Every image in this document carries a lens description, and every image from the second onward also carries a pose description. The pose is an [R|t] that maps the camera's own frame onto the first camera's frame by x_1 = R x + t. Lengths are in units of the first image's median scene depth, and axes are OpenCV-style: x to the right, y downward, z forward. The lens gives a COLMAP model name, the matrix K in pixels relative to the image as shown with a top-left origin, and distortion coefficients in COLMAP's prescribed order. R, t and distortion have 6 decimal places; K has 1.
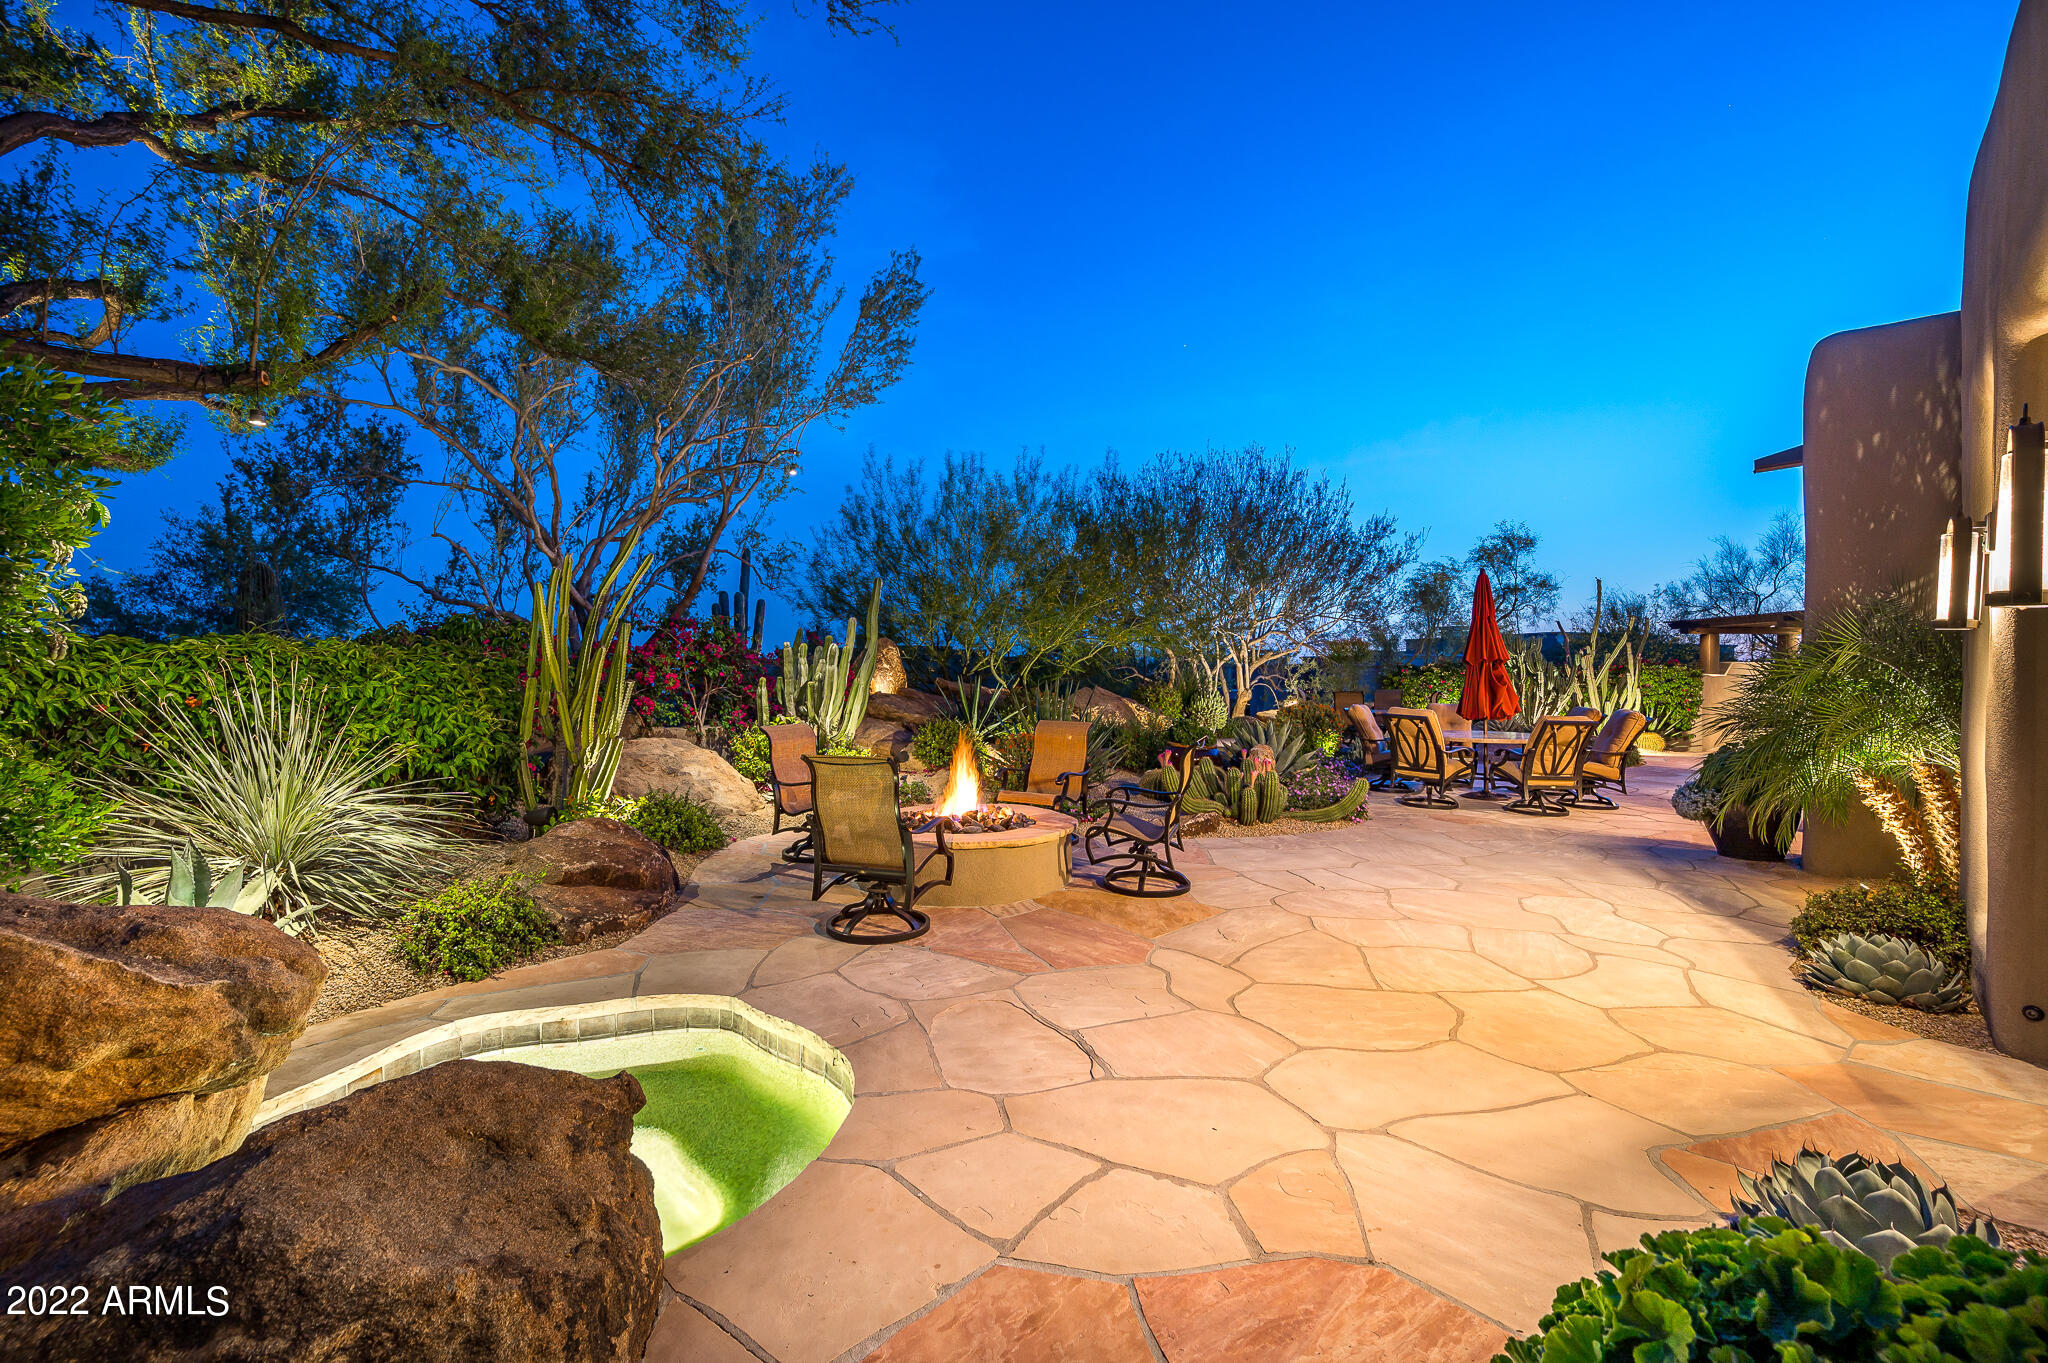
lens RADIAL K [[876.1, 0, 1017.5], [0, 876.1, 670.5], [0, 0, 1]] dist [0.000303, 0.000036]
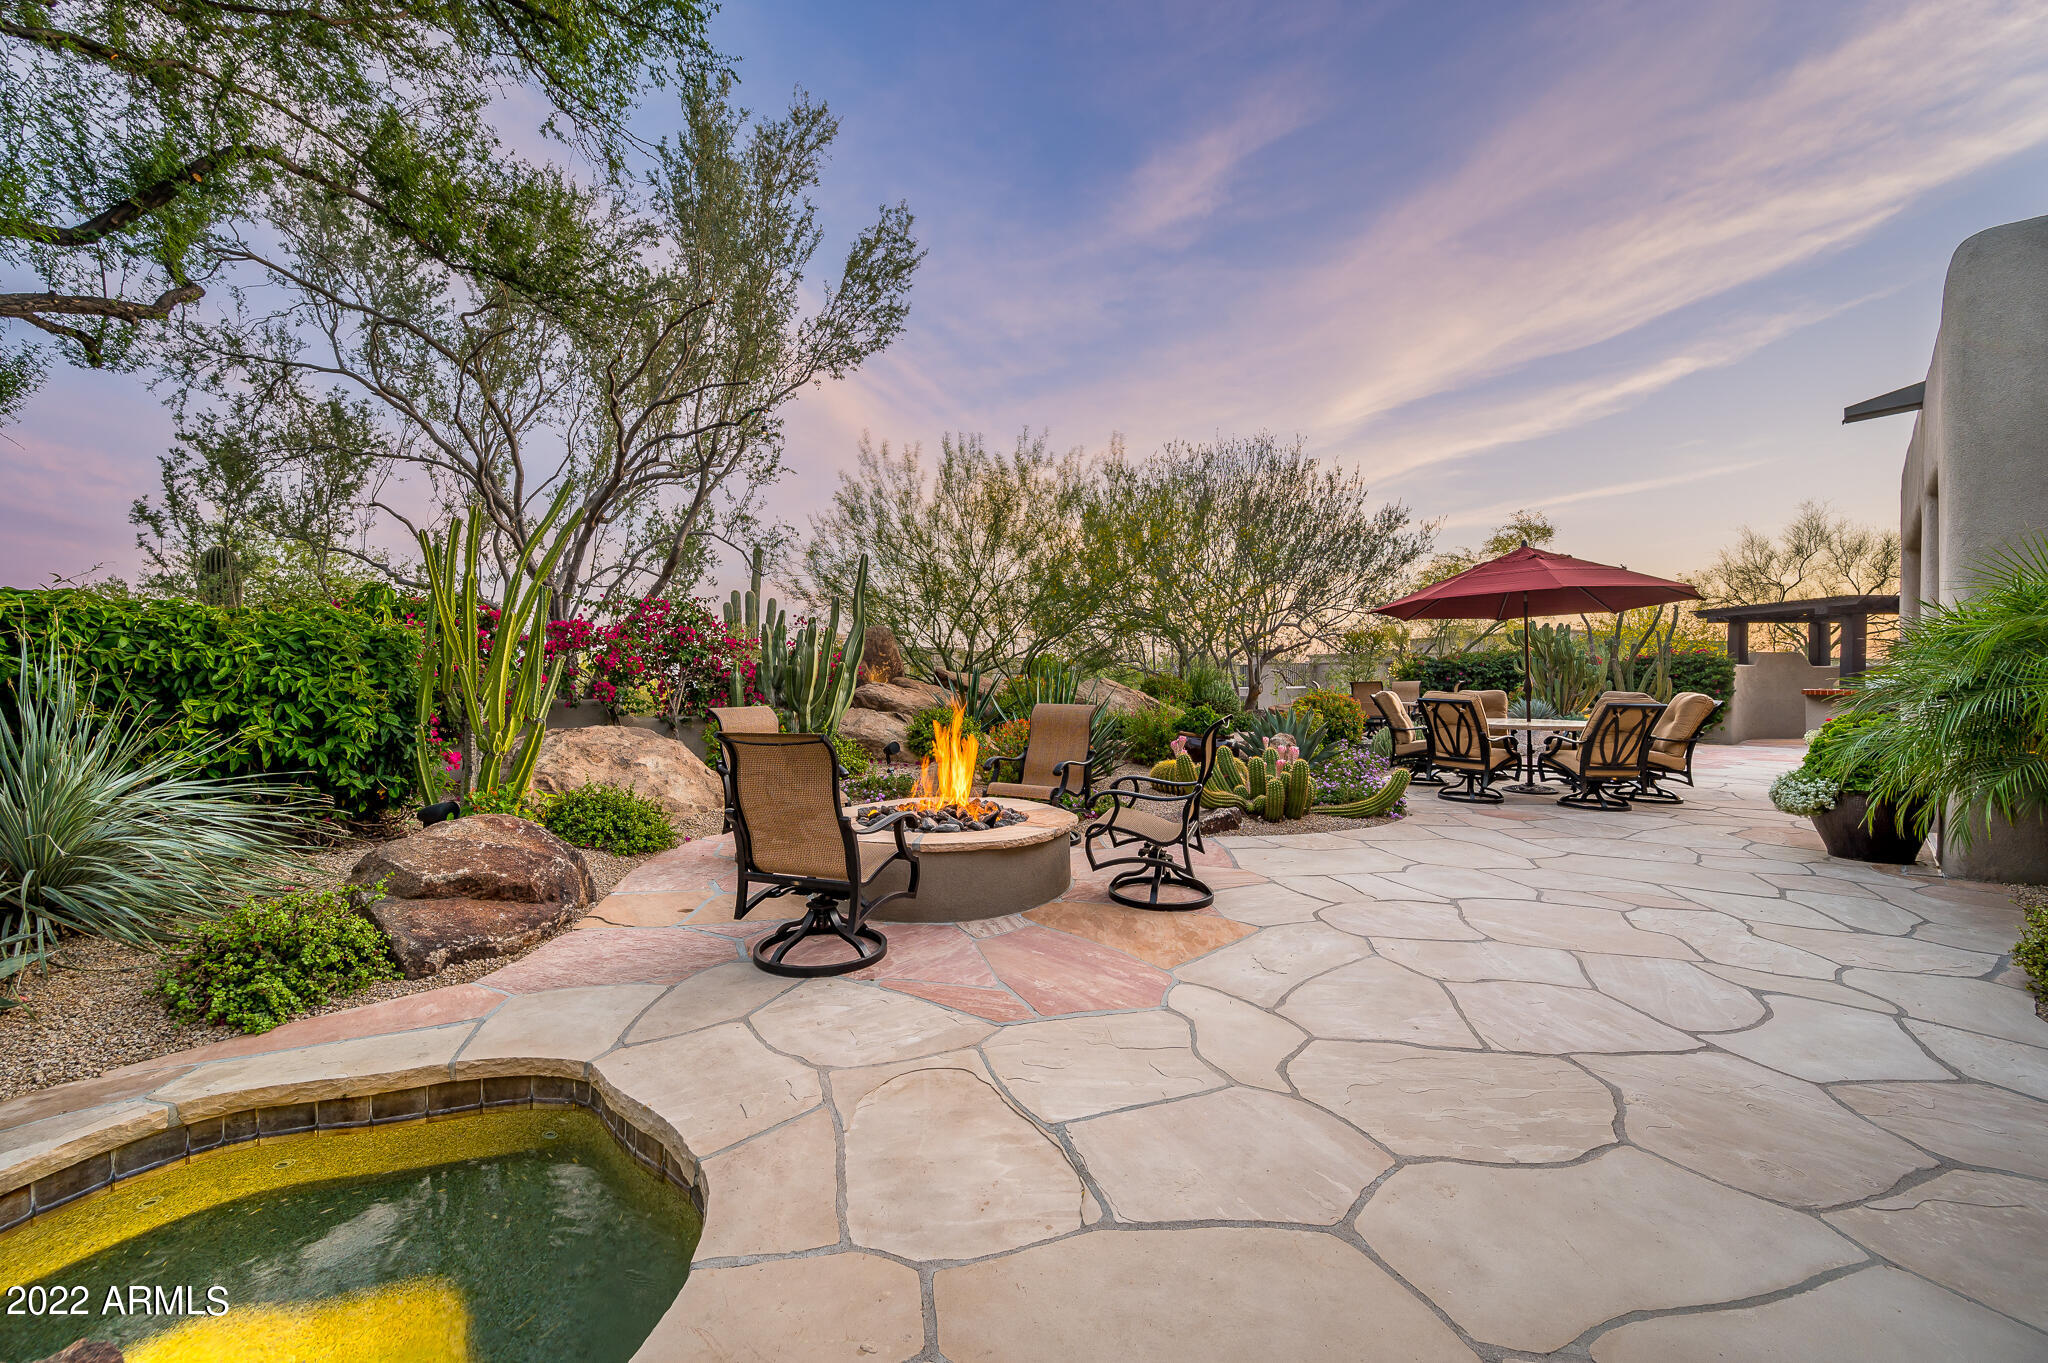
lens RADIAL K [[794.9, 0, 1024.0], [0, 794.9, 681.5], [0, 0, 1]] dist [0.000682, 0.000123]
pose [[0.999879, -0.004051, -0.015020, 0.025300], [0.004058, 0.999992, 0.000475, 0.034634], [0.015017, -0.000536, 0.999887, 0.200208]]
